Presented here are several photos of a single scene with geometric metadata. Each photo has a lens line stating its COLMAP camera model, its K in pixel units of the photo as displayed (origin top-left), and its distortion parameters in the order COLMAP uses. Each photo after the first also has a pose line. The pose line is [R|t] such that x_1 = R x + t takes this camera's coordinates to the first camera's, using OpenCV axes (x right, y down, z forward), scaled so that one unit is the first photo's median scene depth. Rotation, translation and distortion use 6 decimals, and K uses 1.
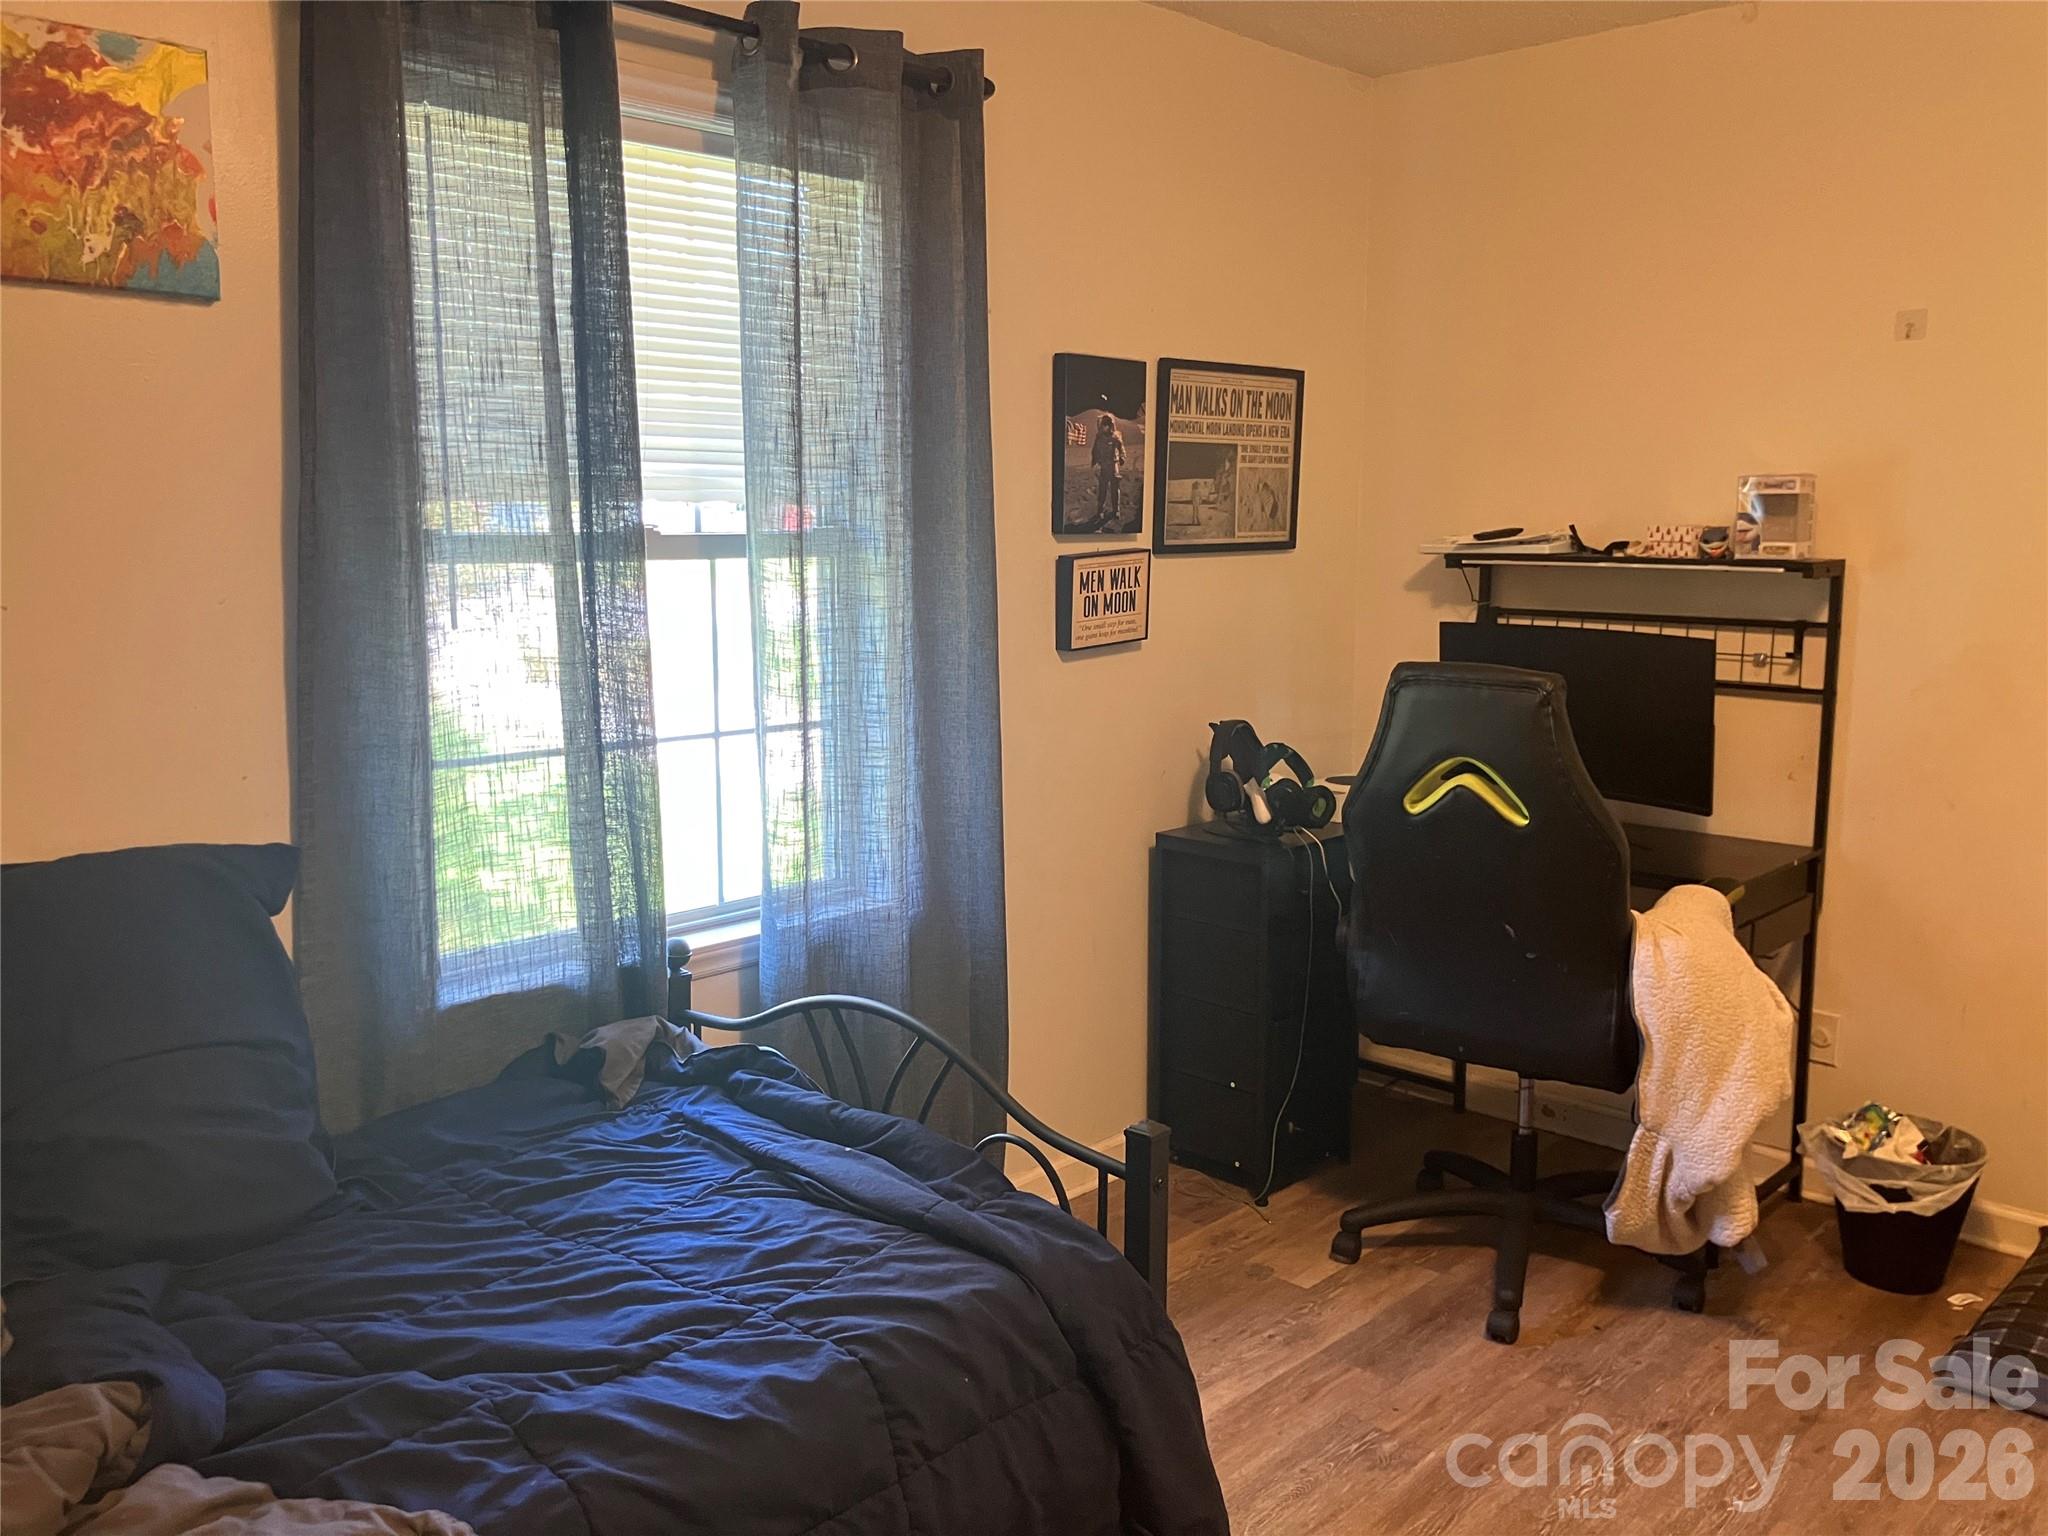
lens RADIAL K [[1690.2, 0, 1021.1], [0, 1690.2, 764.7], [0, 0, 1]] dist [0.024168, -0.042095]
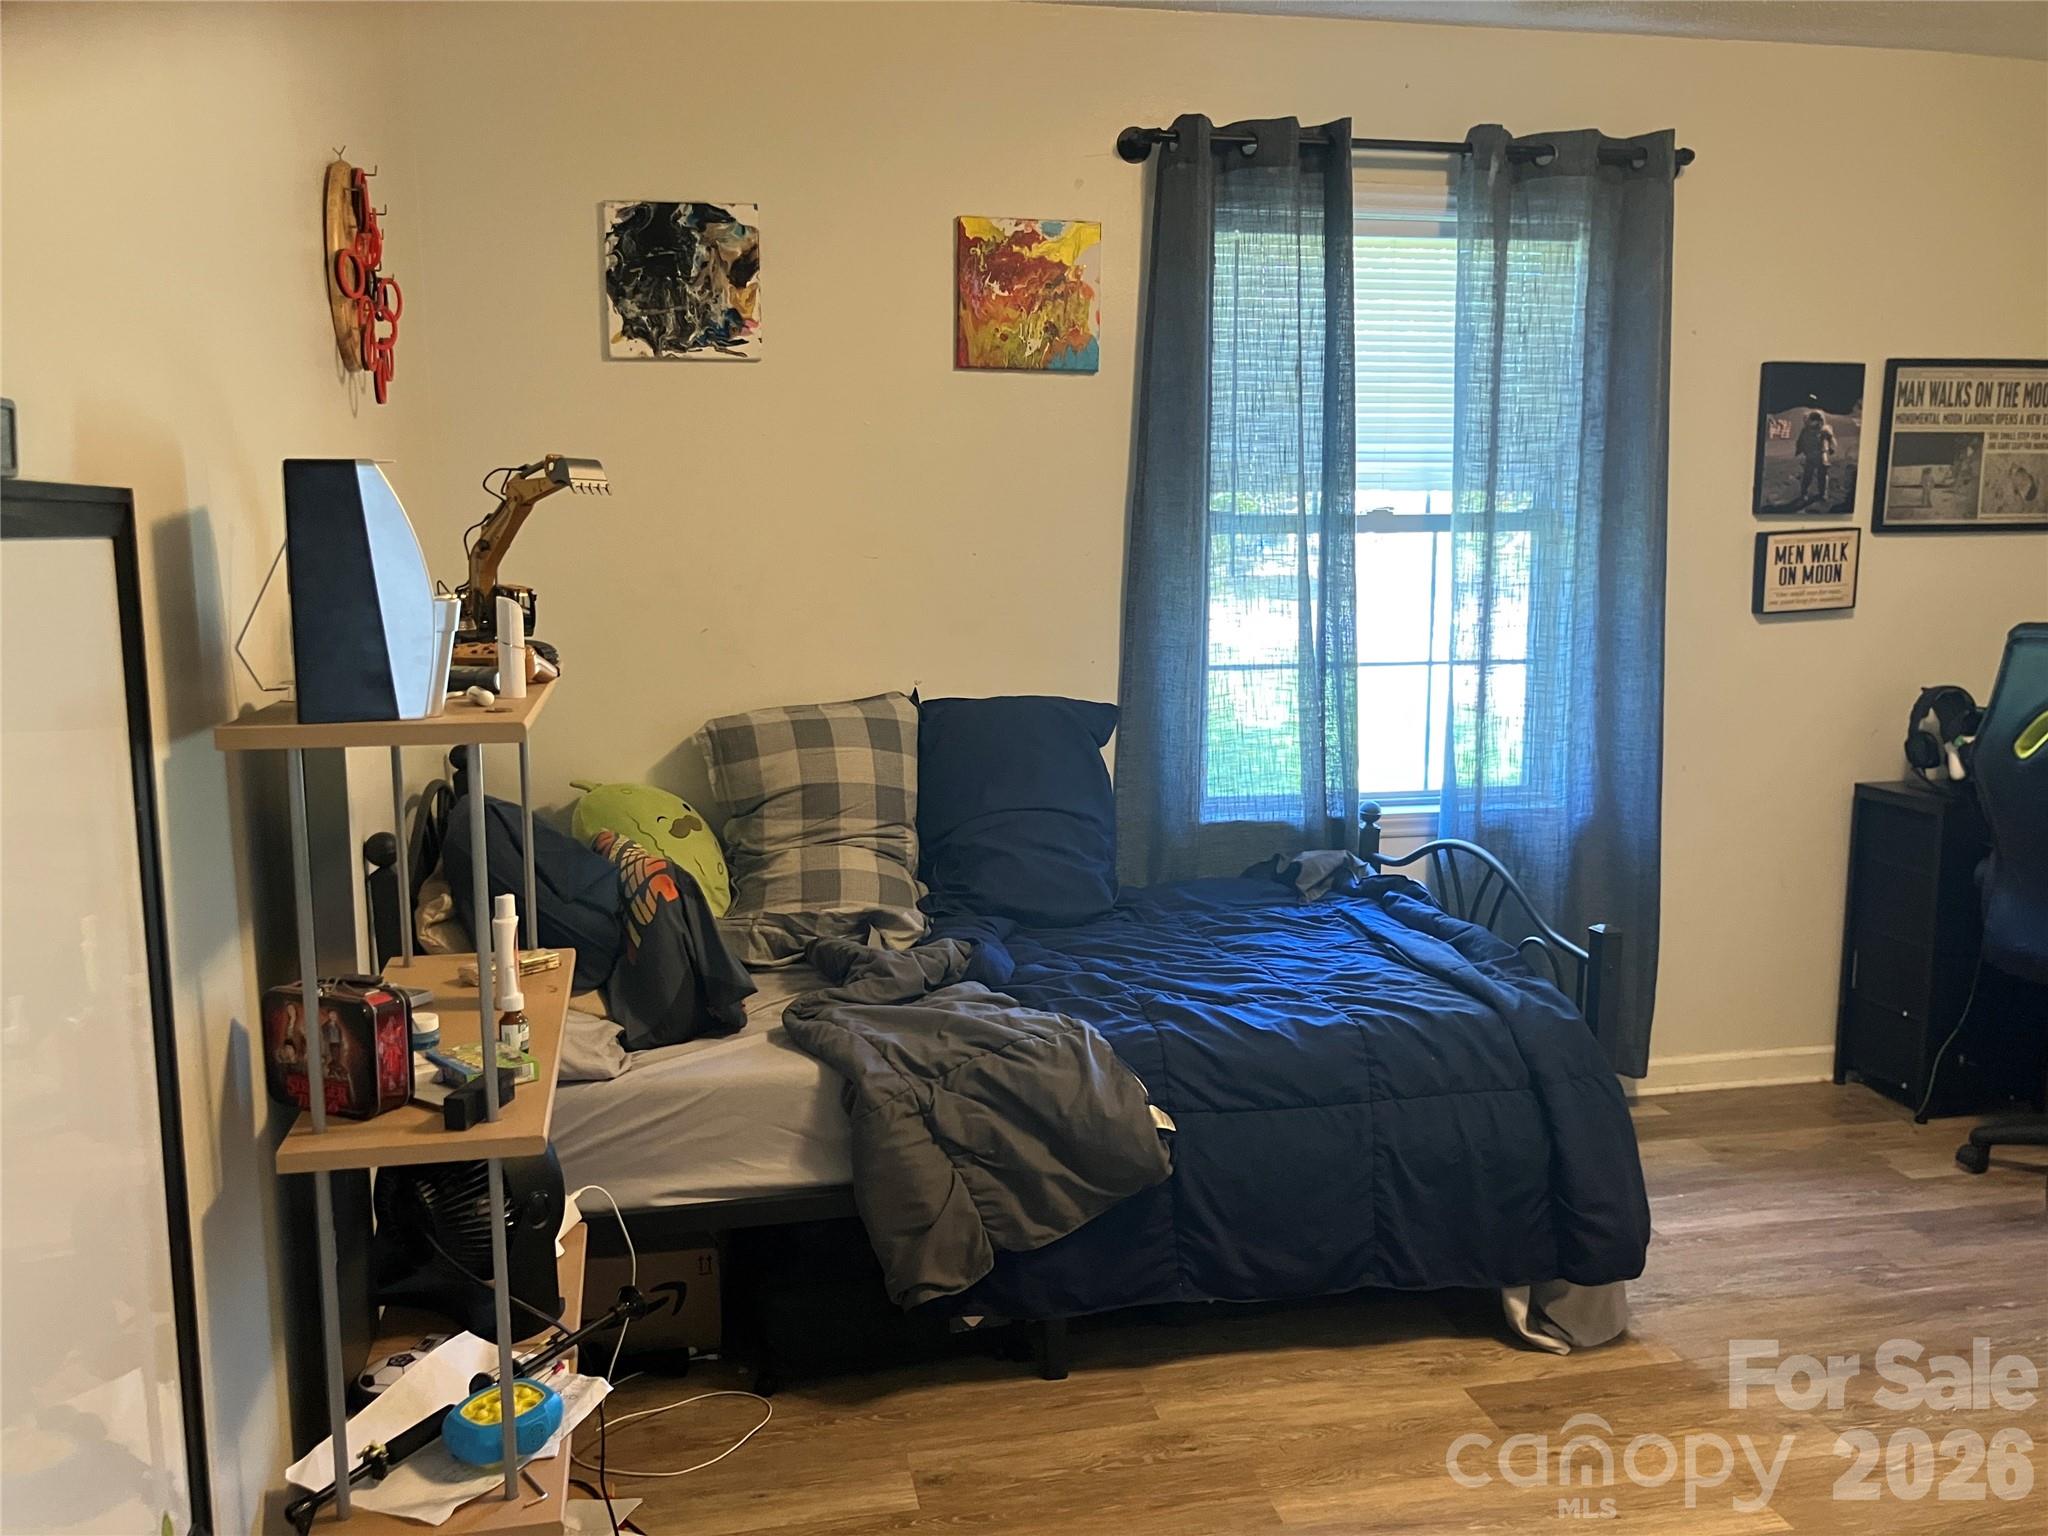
lens RADIAL K [[1690.2, 0, 1014.2], [0, 1690.2, 777.4], [0, 0, 1]] dist [0.024168, -0.042095]
pose [[0.822812, 0.078854, -0.562817, 0.361868], [-0.077422, 0.996648, 0.026450, 0.072644], [0.563016, 0.021811, 0.826158, -0.348484]]
